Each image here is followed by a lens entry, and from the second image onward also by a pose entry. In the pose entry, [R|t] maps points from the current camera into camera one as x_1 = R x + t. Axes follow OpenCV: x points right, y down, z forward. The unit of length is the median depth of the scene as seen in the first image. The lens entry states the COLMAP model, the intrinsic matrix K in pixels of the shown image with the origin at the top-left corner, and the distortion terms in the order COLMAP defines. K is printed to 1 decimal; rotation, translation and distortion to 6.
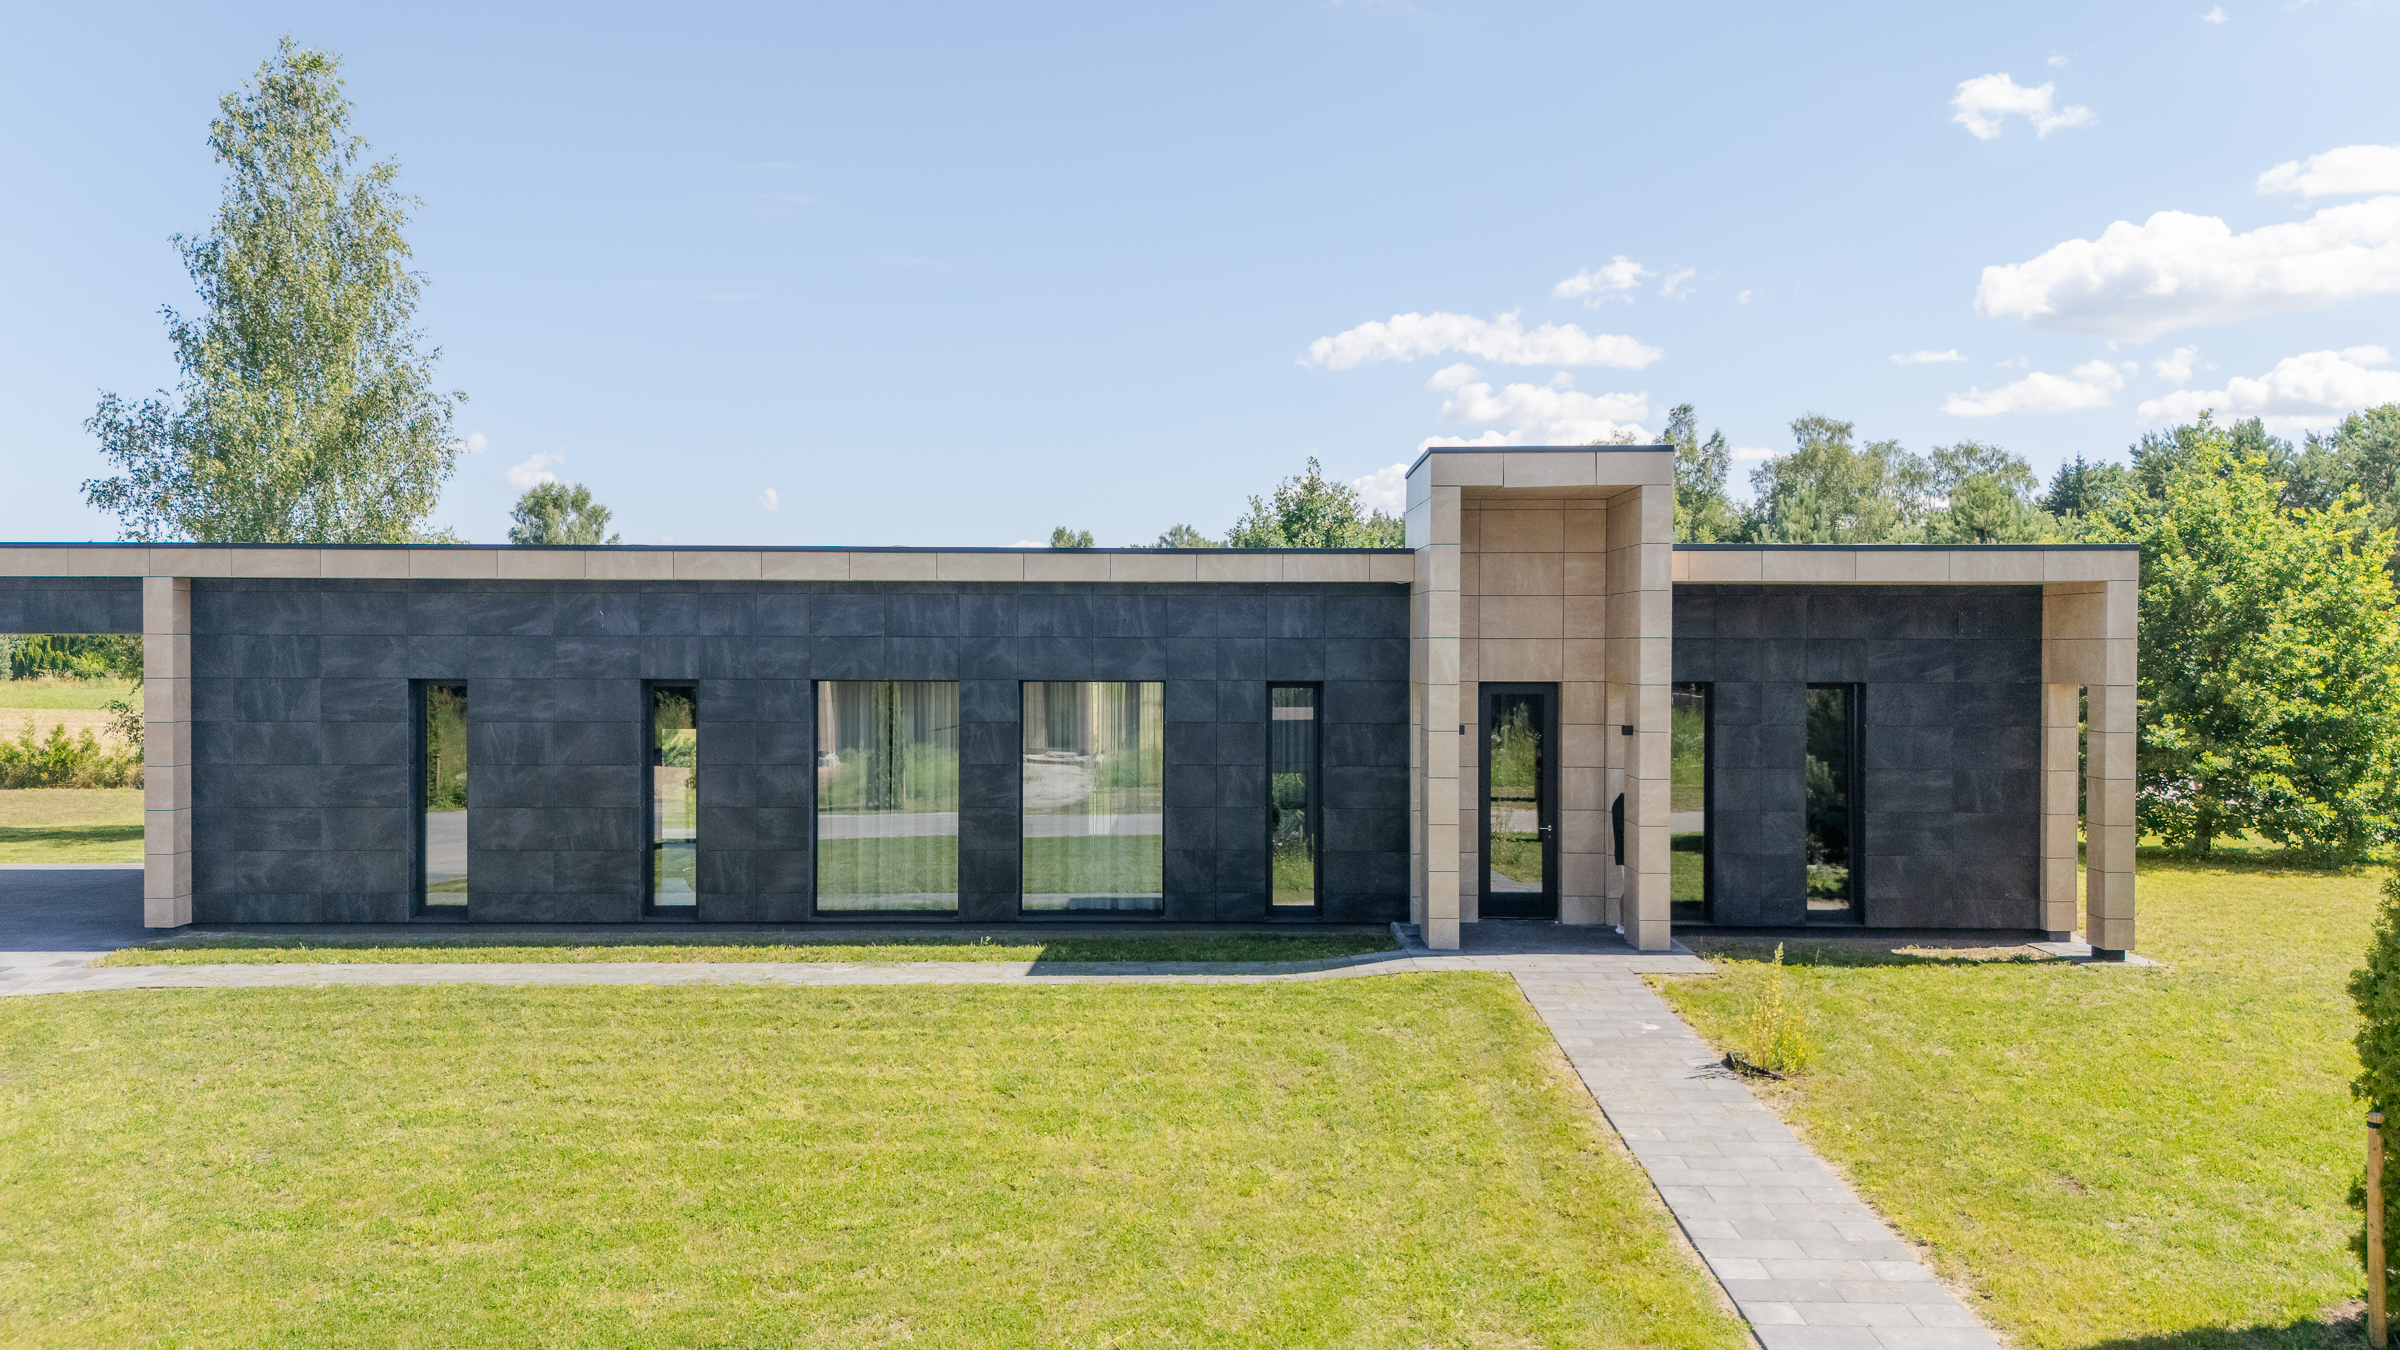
lens RADIAL K [[1732.0, 0, 1200.0], [0, 1732.0, 675.0], [0, 0, 1]] dist [0.075758, -0.088286]
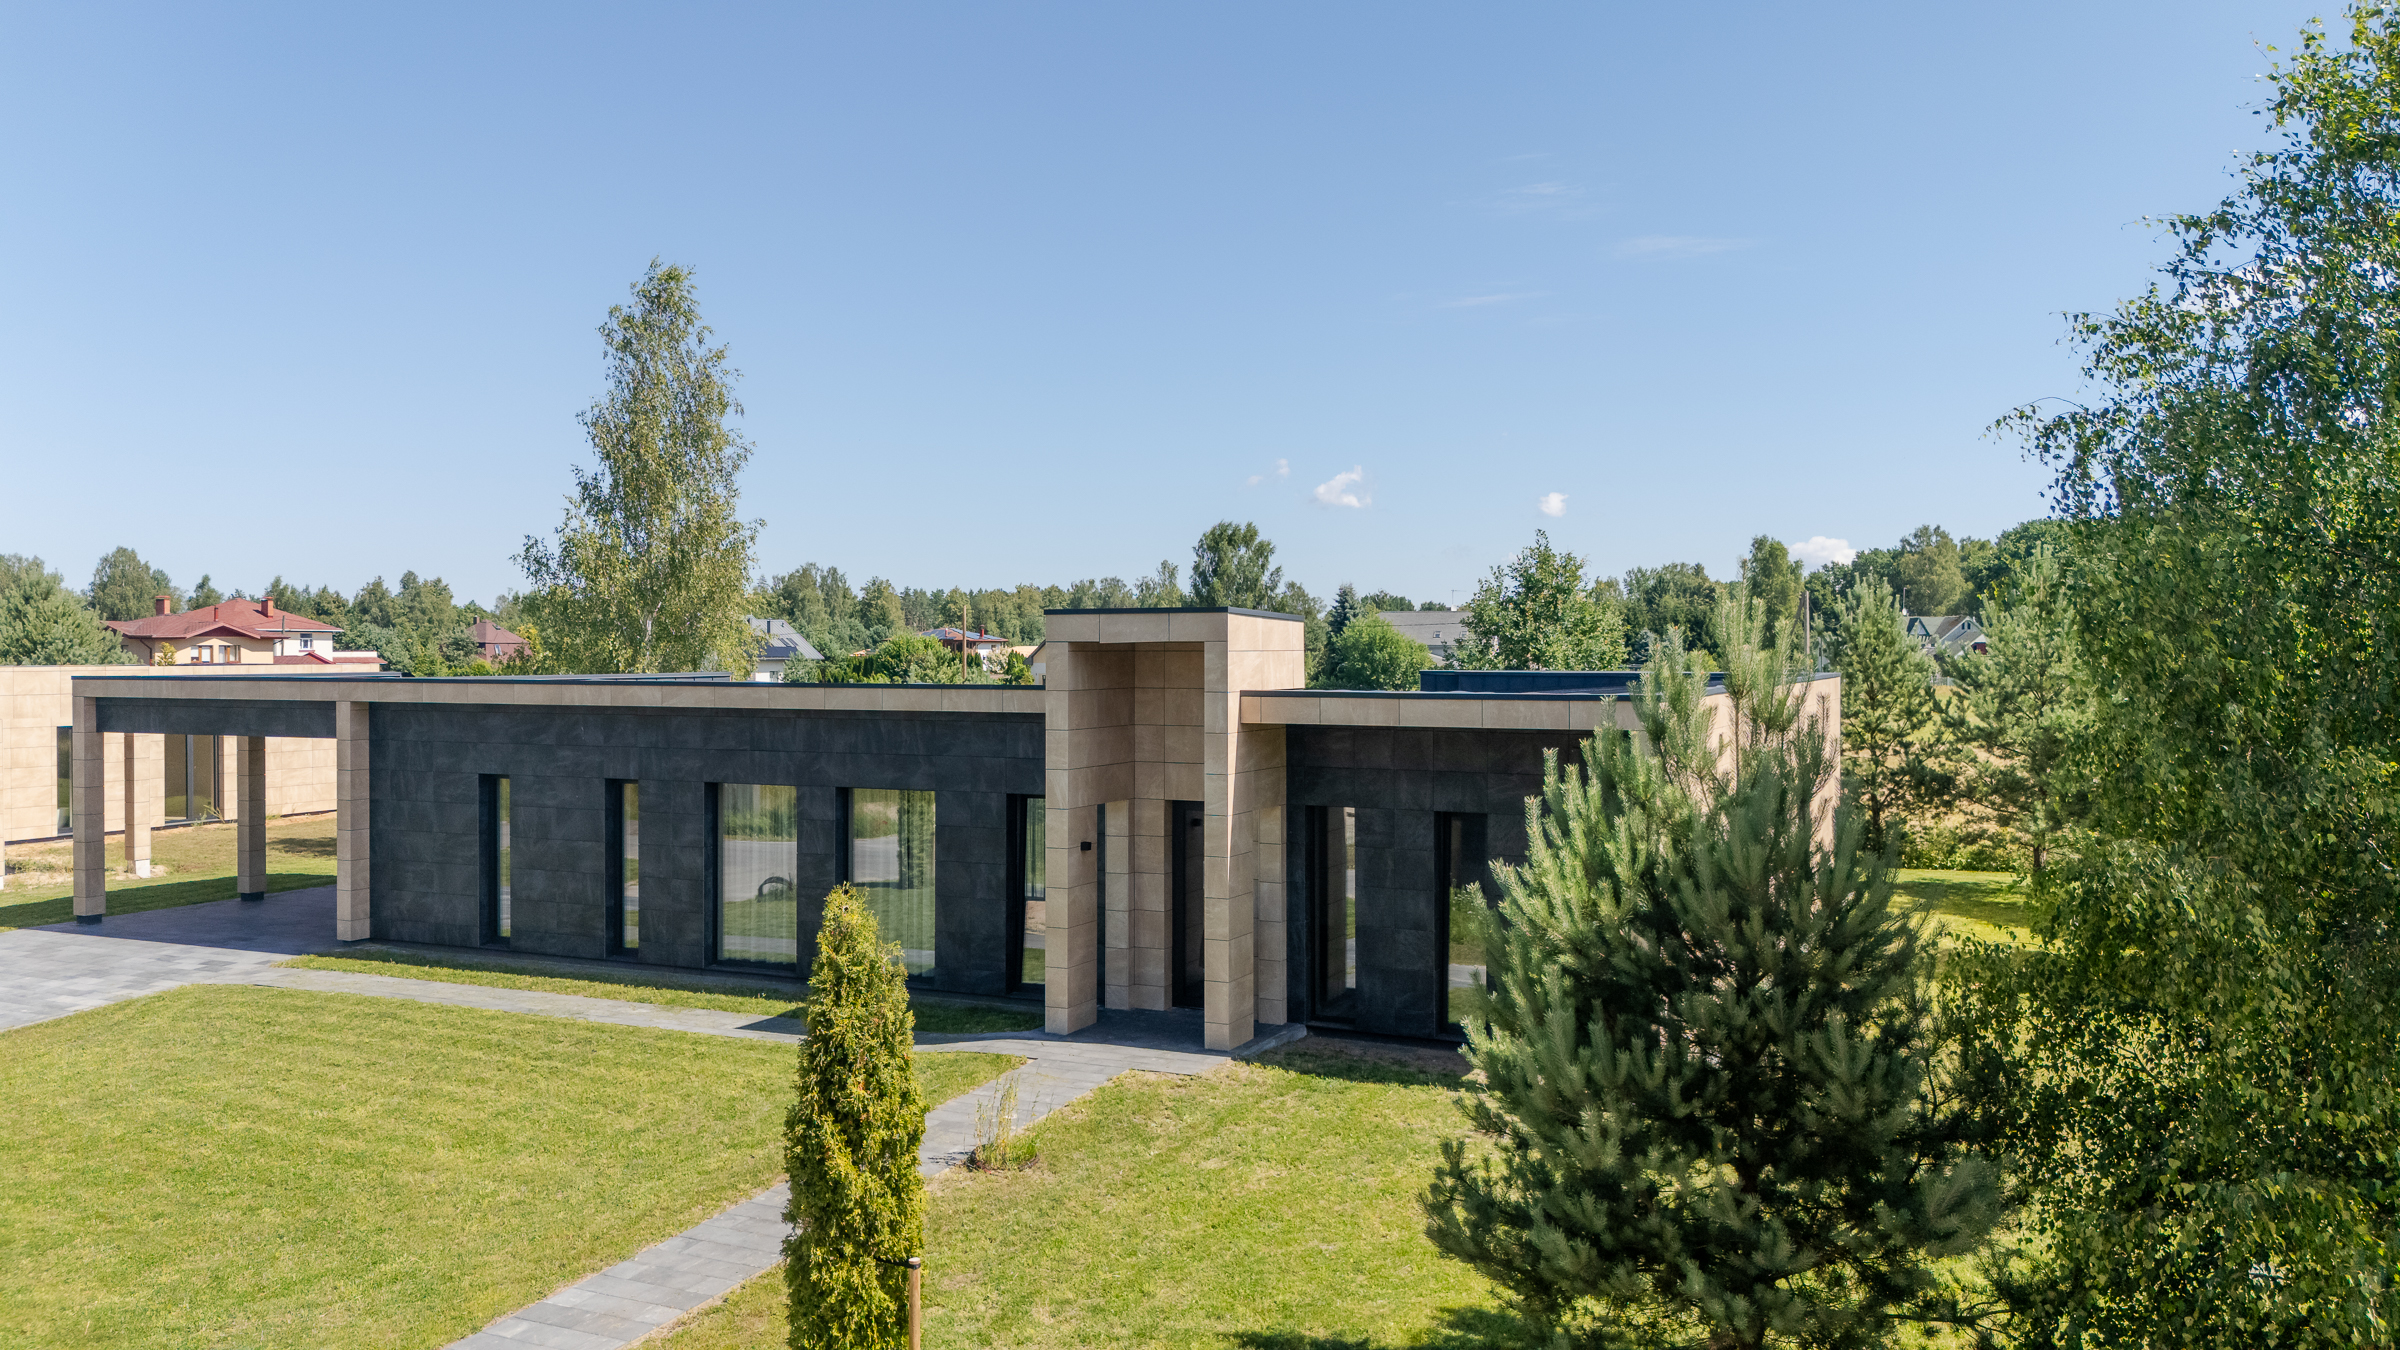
lens RADIAL K [[1732.0, 0, 1200.0], [0, 1732.0, 675.0], [0, 0, 1]] dist [0.075758, -0.088286]
pose [[0.906121, 0.002498, -0.423011, 0.808143], [-0.004278, 0.999986, -0.003258, -0.091002], [0.422997, 0.004762, 0.906119, -0.028384]]
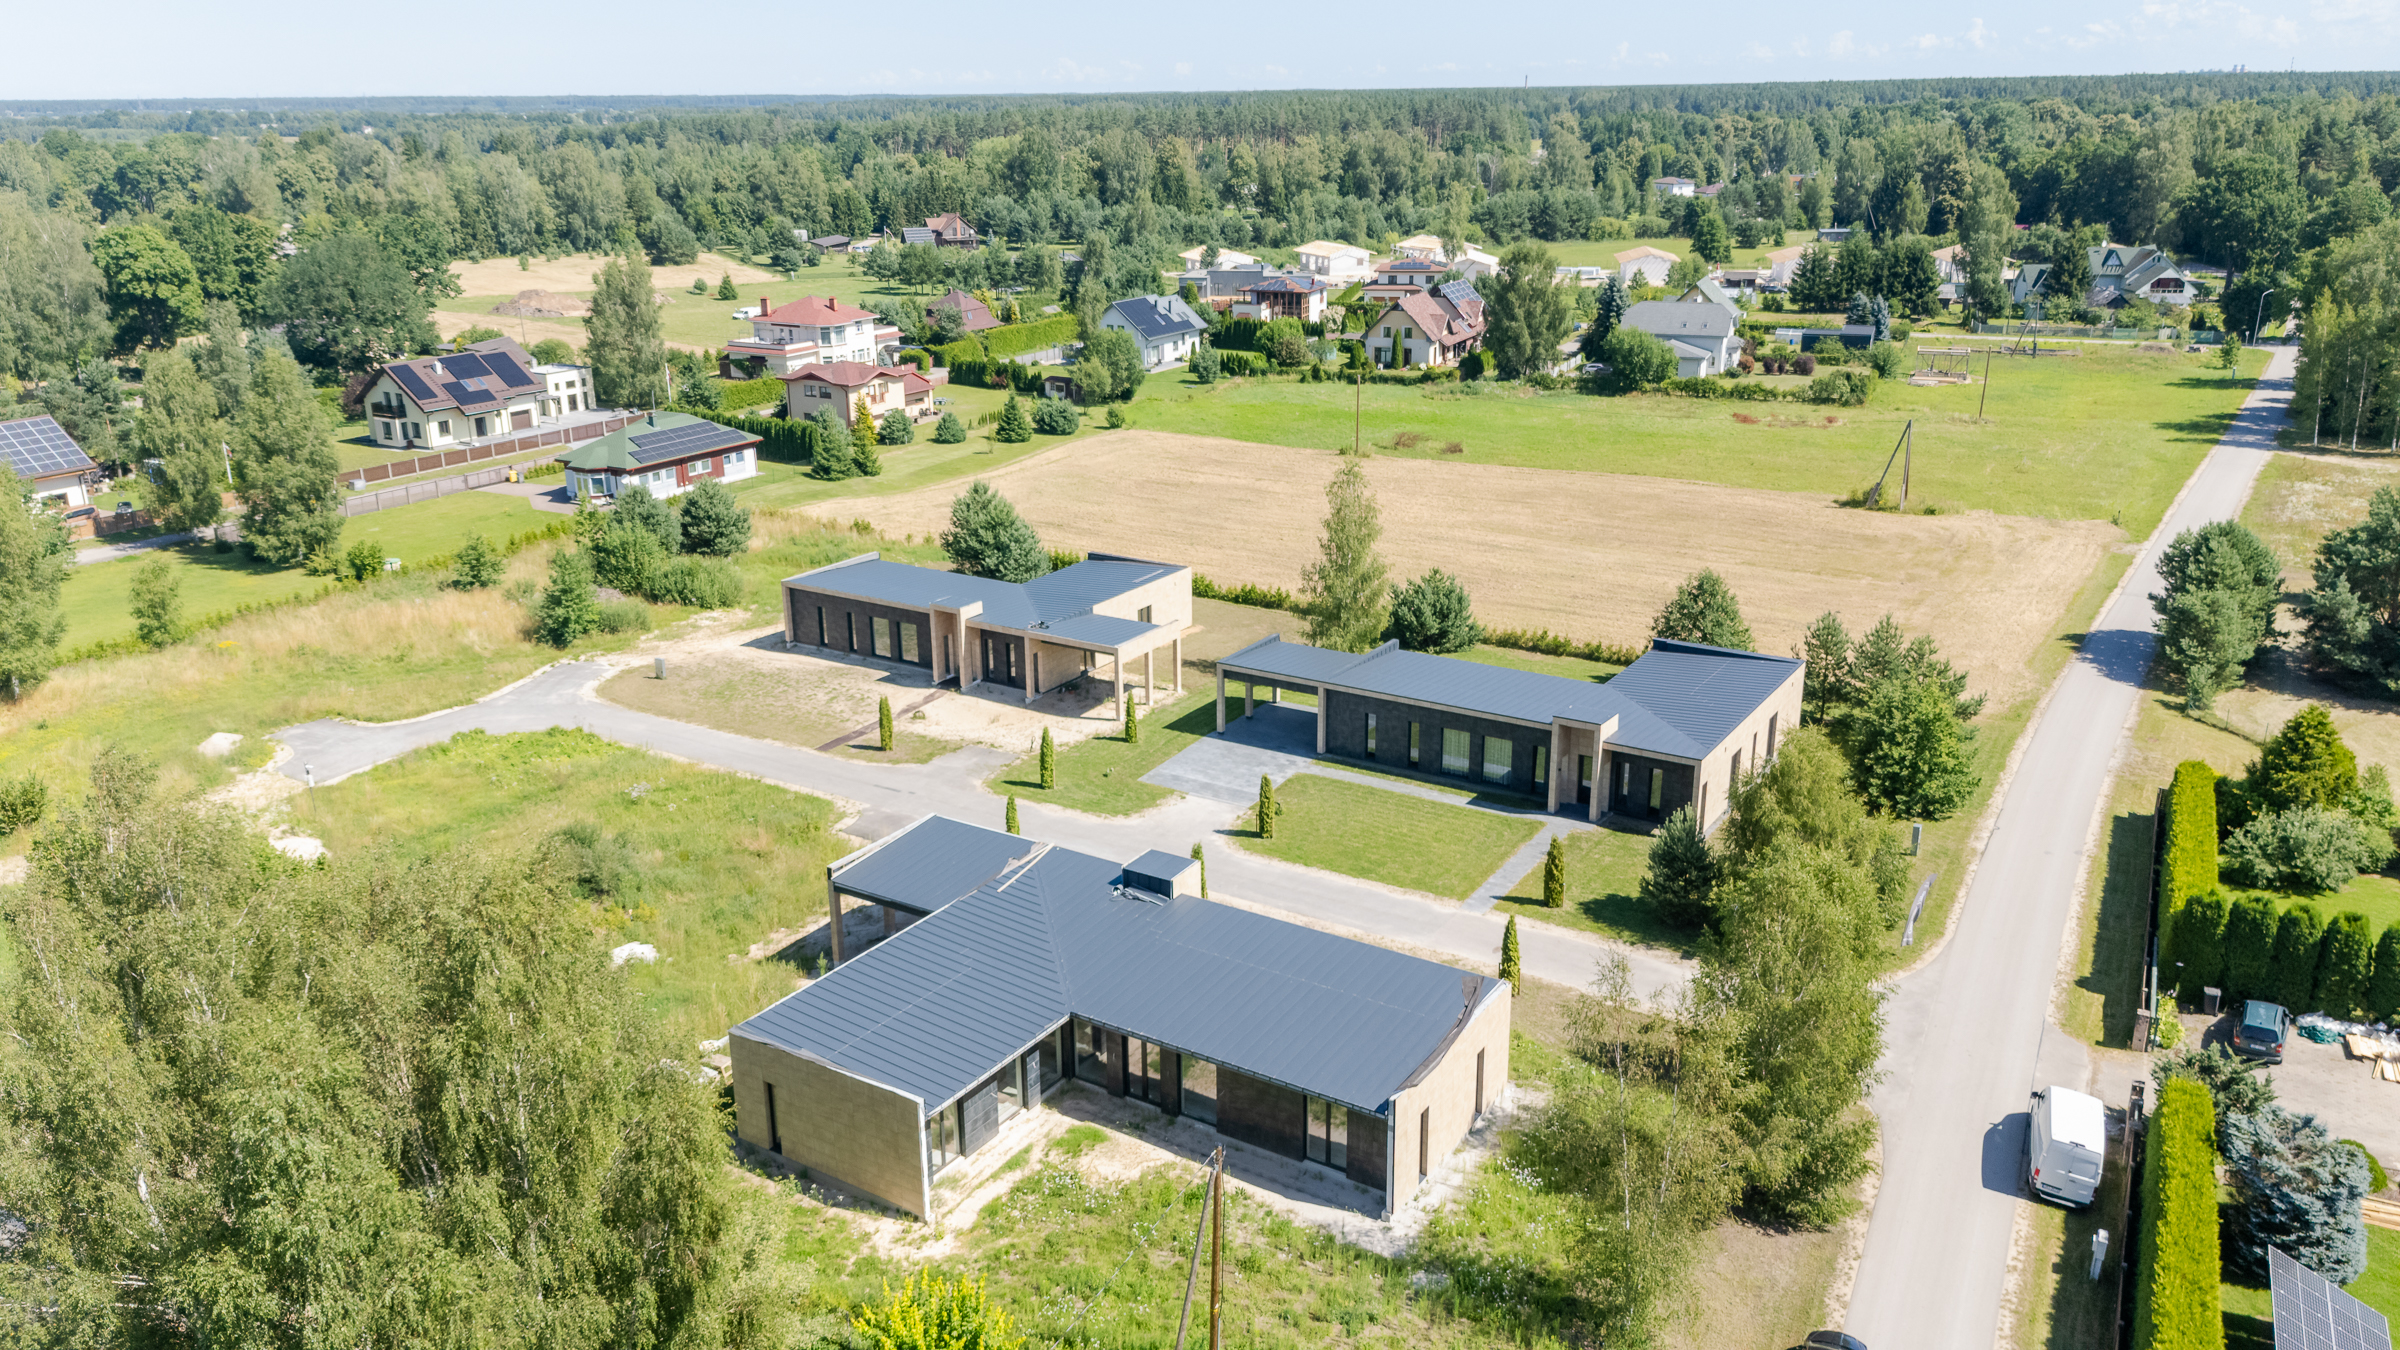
lens RADIAL K [[1732.0, 0, 1200.0], [0, 1732.0, 675.0], [0, 0, 1]] dist [0.075758, -0.088286]
pose [[0.845615, 0.158249, -0.509796, 1.935242], [0.003401, 0.953428, 0.301600, -1.880909], [0.533782, -0.256771, 0.805696, -3.751513]]
